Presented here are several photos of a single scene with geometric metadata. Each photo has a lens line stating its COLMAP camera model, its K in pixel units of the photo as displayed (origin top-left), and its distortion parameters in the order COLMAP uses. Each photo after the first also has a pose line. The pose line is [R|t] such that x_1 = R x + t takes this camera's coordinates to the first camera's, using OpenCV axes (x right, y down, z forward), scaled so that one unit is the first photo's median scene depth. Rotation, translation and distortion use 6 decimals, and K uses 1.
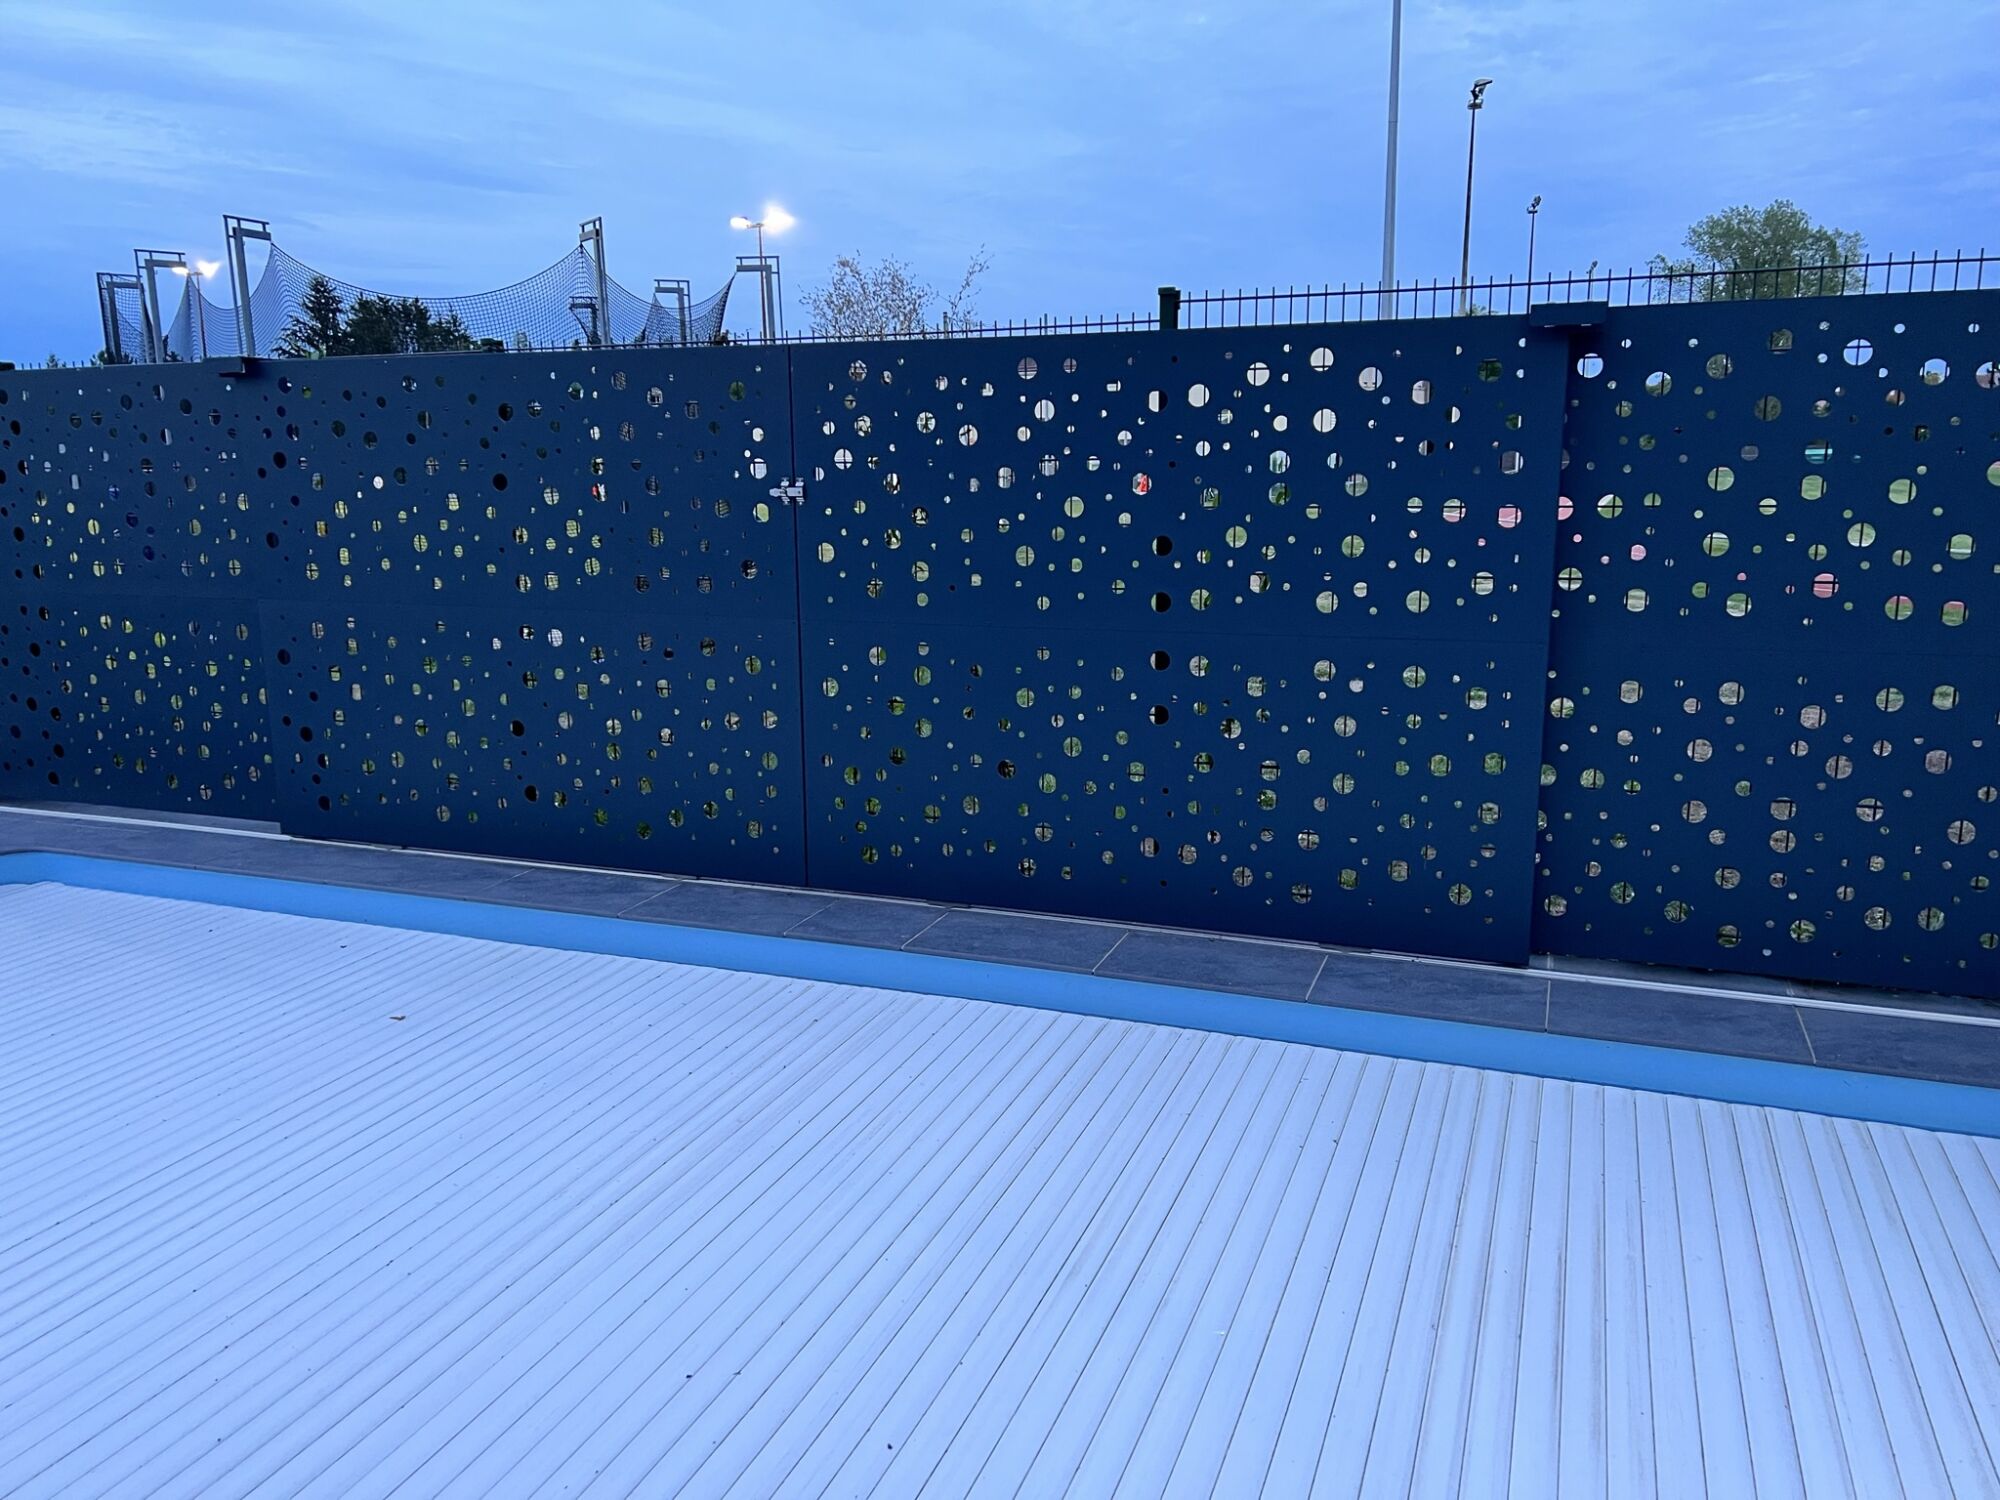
lens RADIAL K [[1506.1, 0, 1009.0], [0, 1506.1, 754.1], [0, 0, 1]] dist [0.044305, -0.042287]
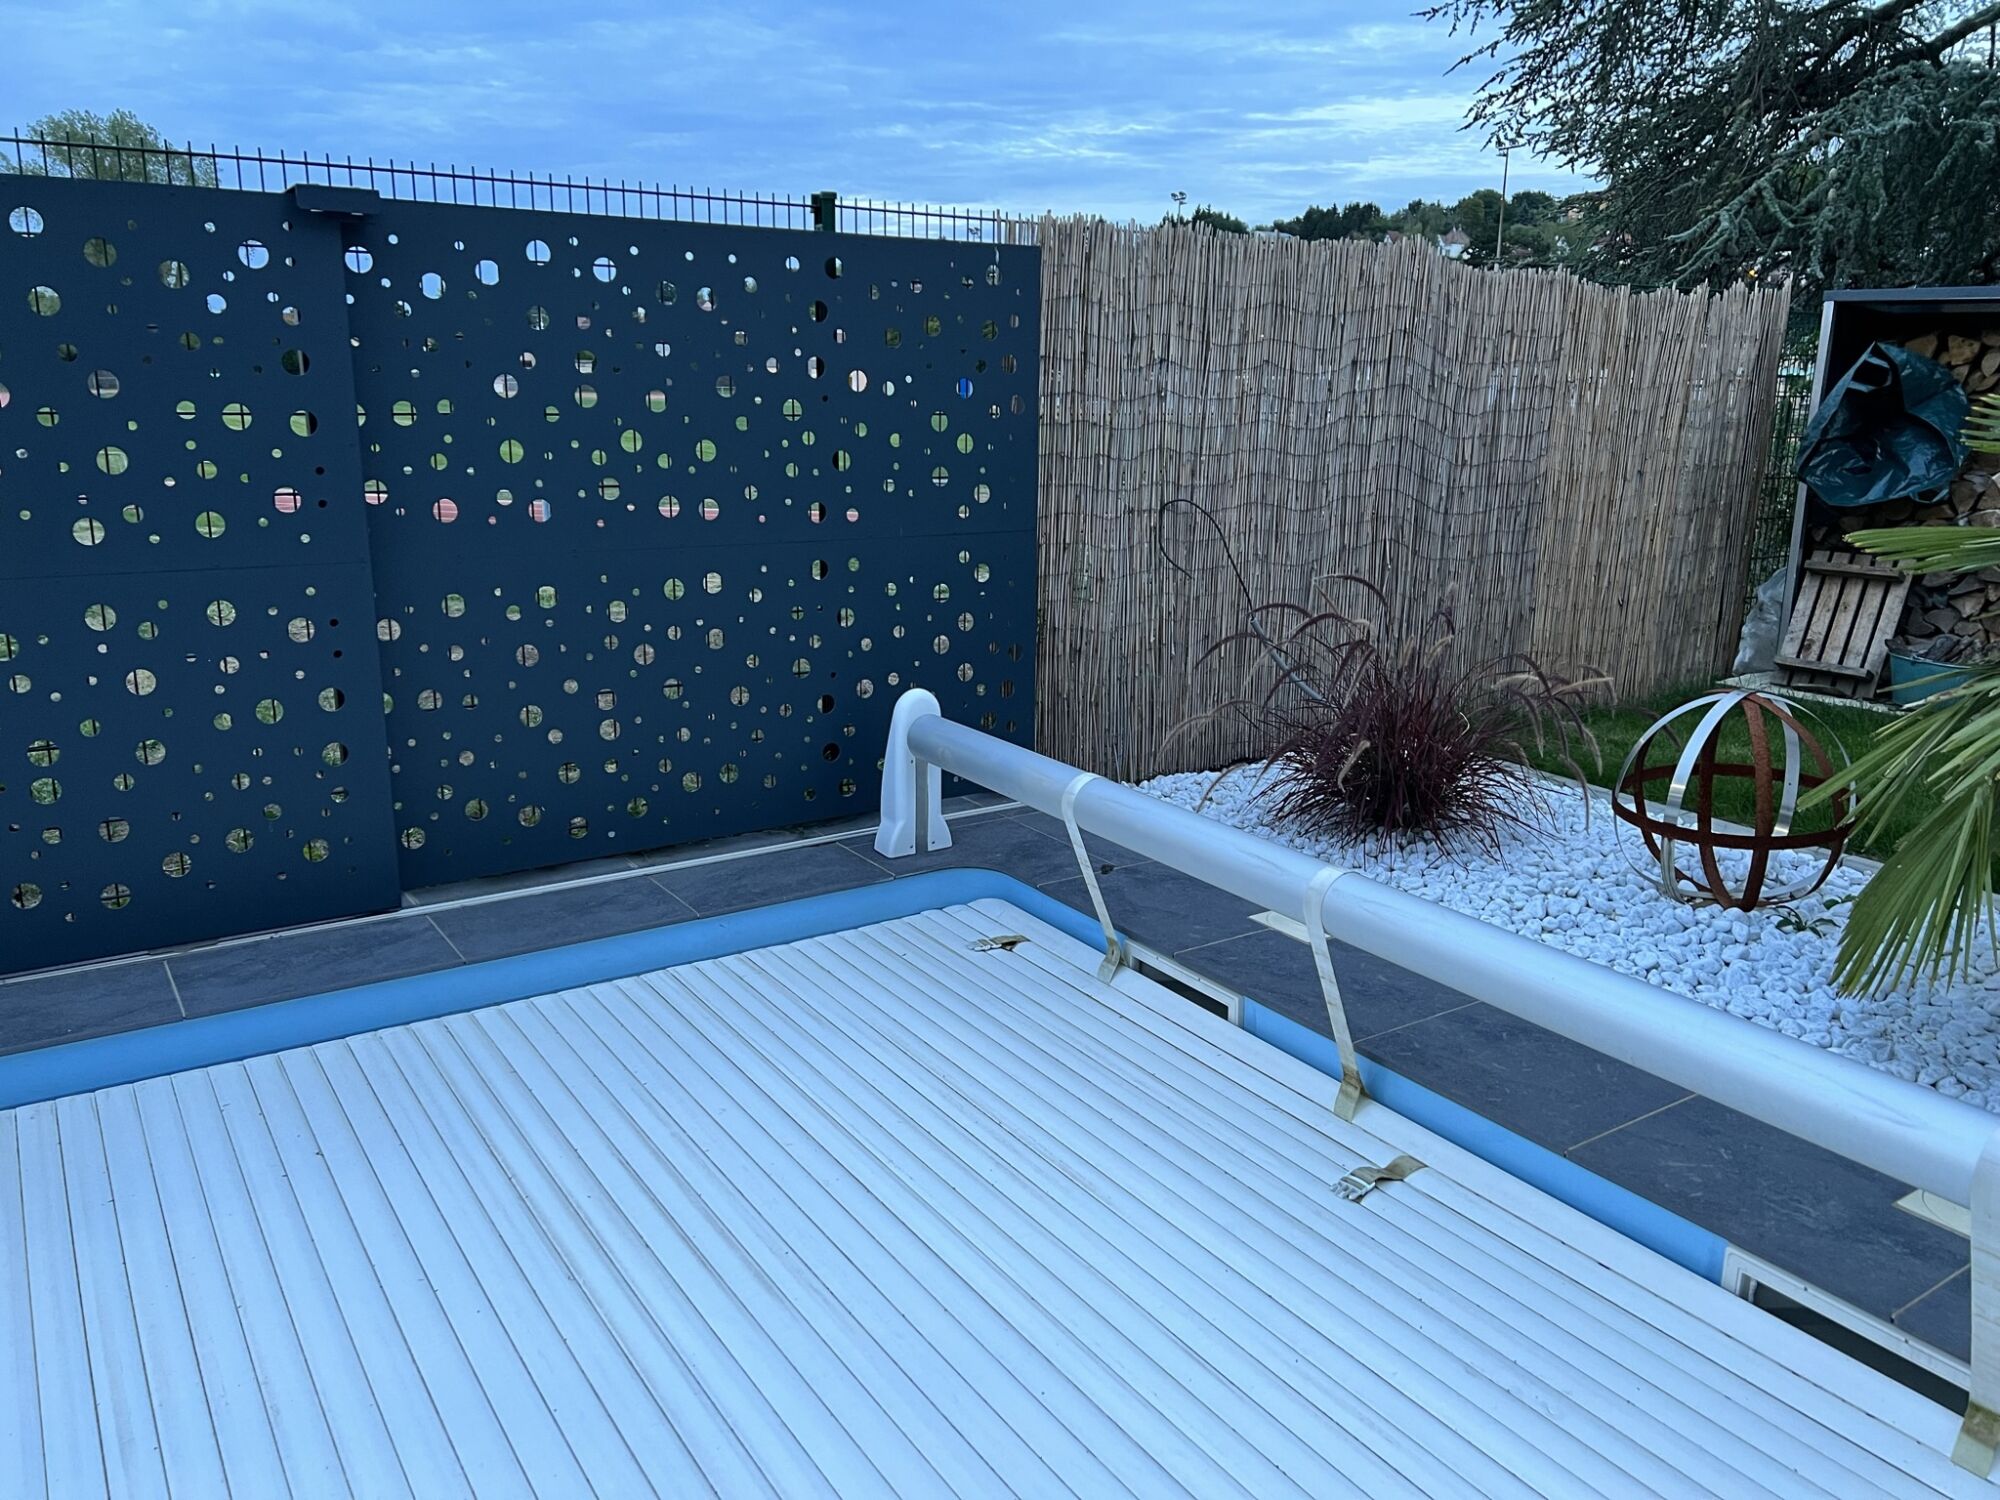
lens RADIAL K [[1506.1, 0, 1015.6], [0, 1506.1, 747.6], [0, 0, 1]] dist [0.044305, -0.042287]
pose [[0.559822, -0.174823, 0.809961, -0.194891], [0.142048, 0.983268, 0.114050, -0.011059], [-0.816347, 0.051206, 0.575288, 0.147932]]
